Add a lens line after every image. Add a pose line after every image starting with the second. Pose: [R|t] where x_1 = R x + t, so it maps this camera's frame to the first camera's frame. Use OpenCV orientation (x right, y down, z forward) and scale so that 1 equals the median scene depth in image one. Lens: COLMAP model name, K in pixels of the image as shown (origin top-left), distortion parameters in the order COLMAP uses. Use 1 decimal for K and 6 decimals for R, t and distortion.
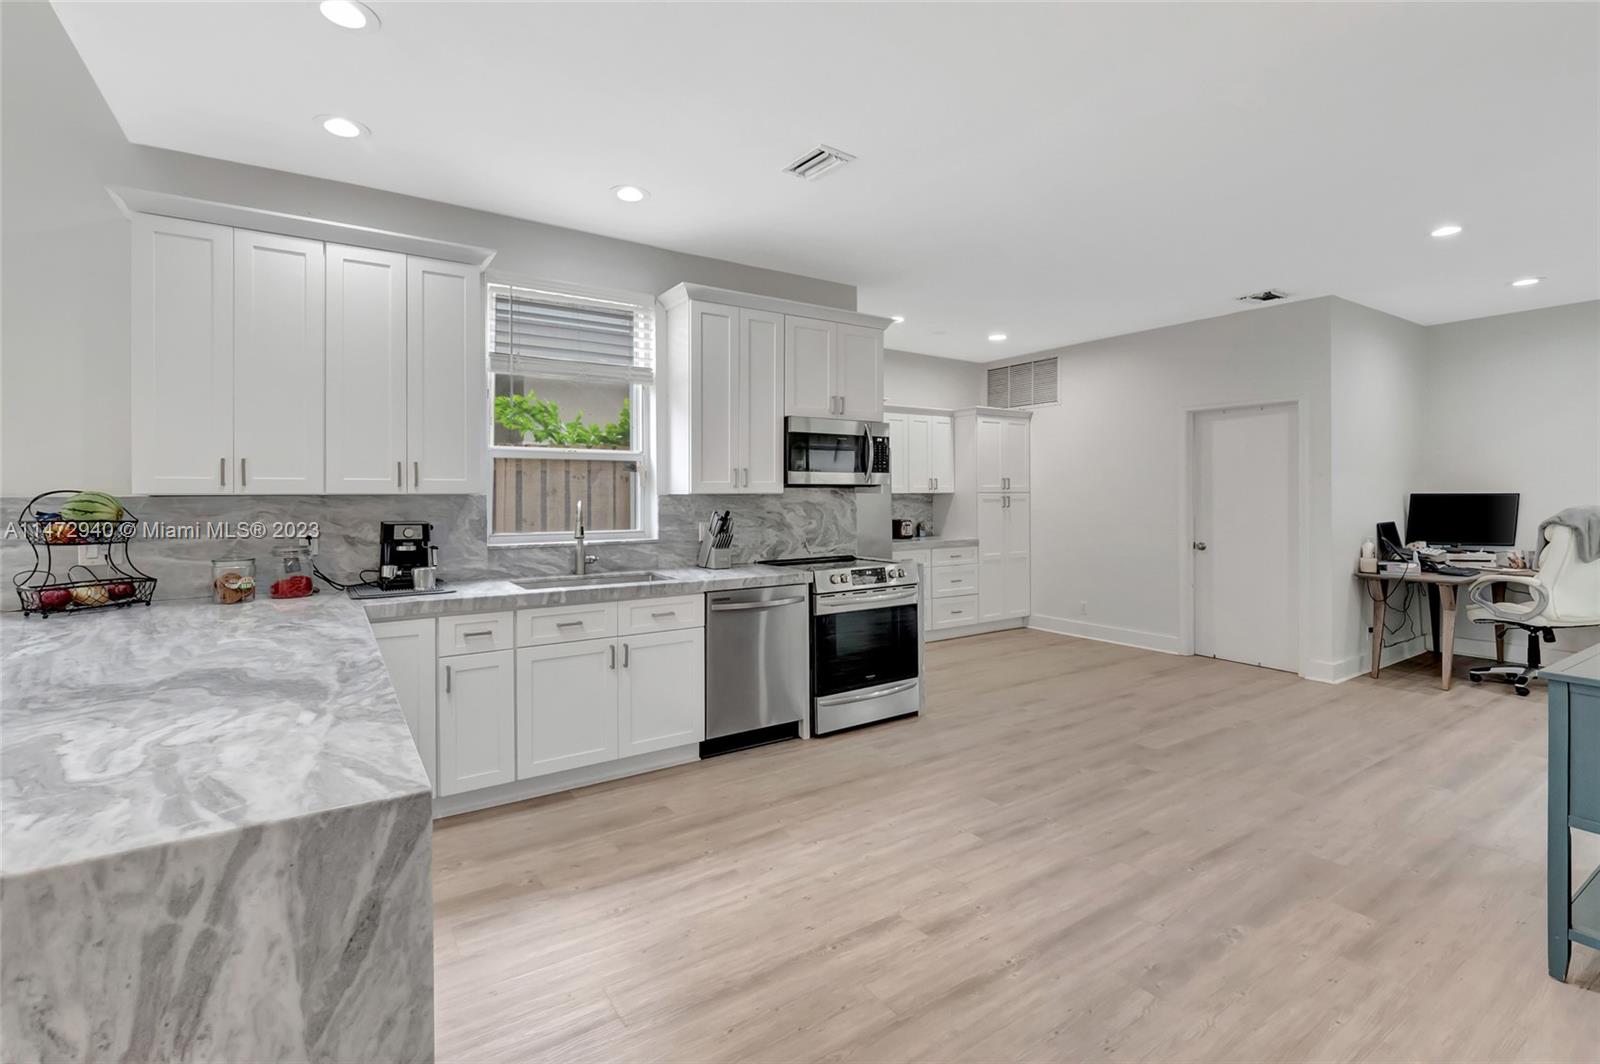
lens RADIAL K [[719.5, 0, 794.3], [0, 719.5, 496.9], [0, 0, 1]] dist [0.000631, -0.000447]
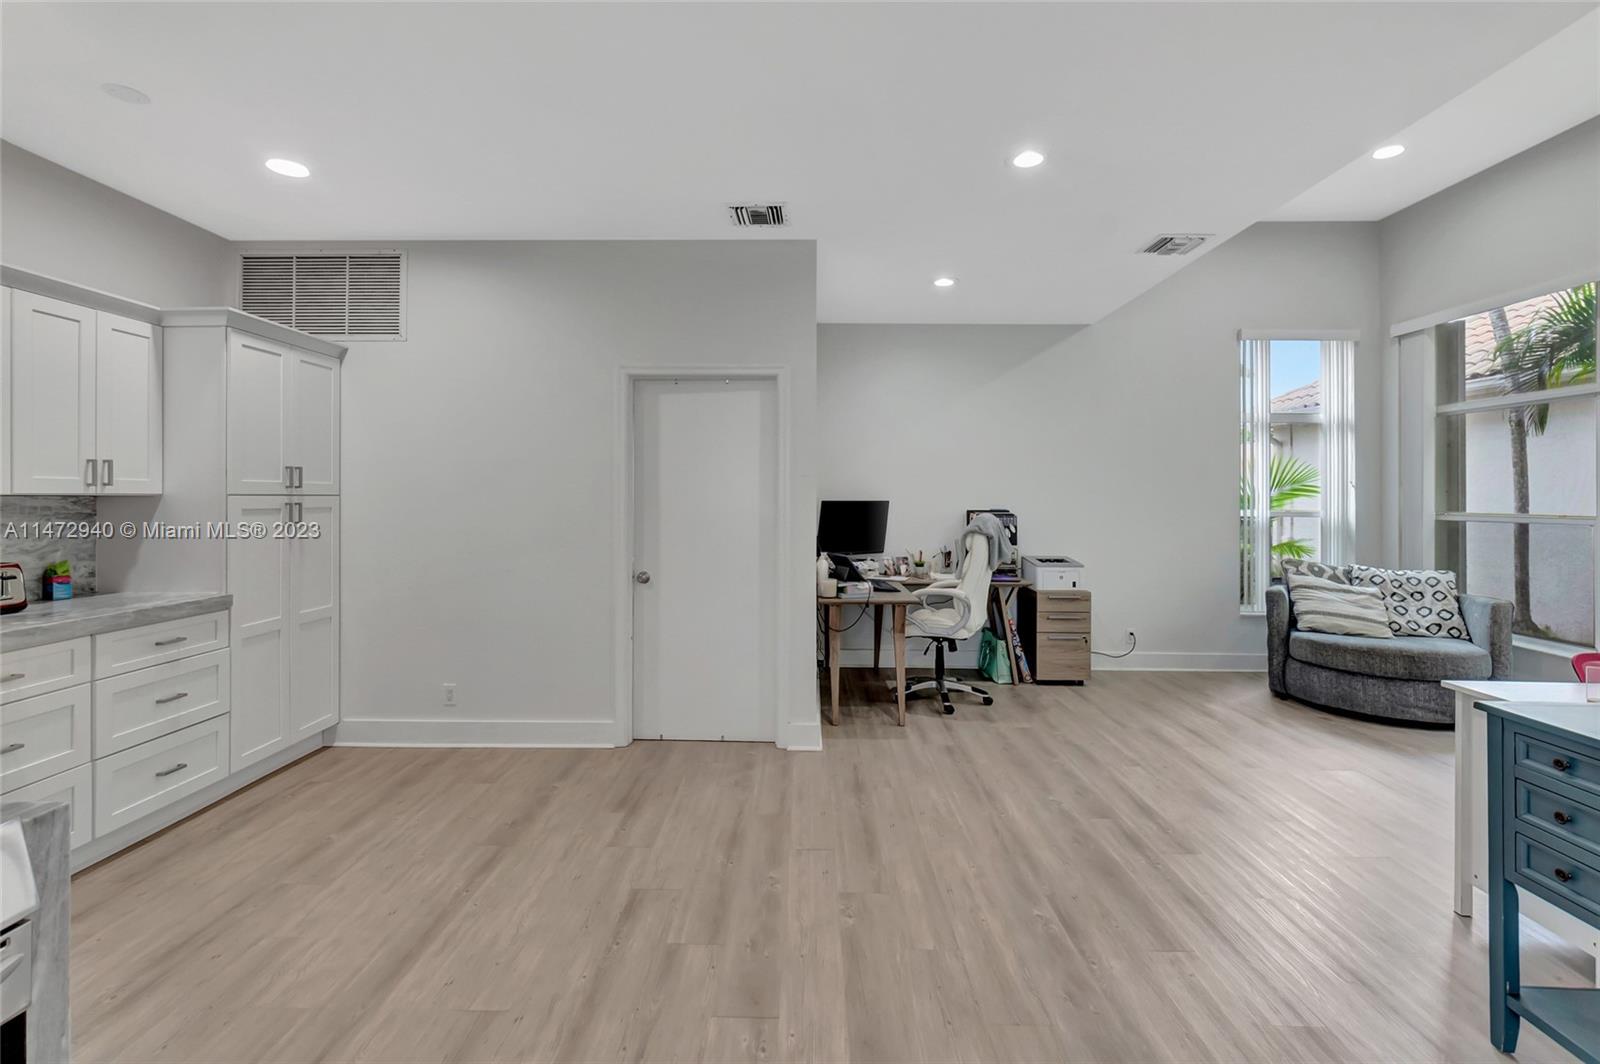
lens RADIAL K [[719.5, 0, 794.3], [0, 719.5, 496.9], [0, 0, 1]] dist [0.000631, -0.000447]
pose [[0.563651, 0.007696, 0.825977, 0.077449], [-0.002982, 0.999969, -0.007282, -0.002101], [-0.826008, 0.001641, 0.563657, 0.441588]]
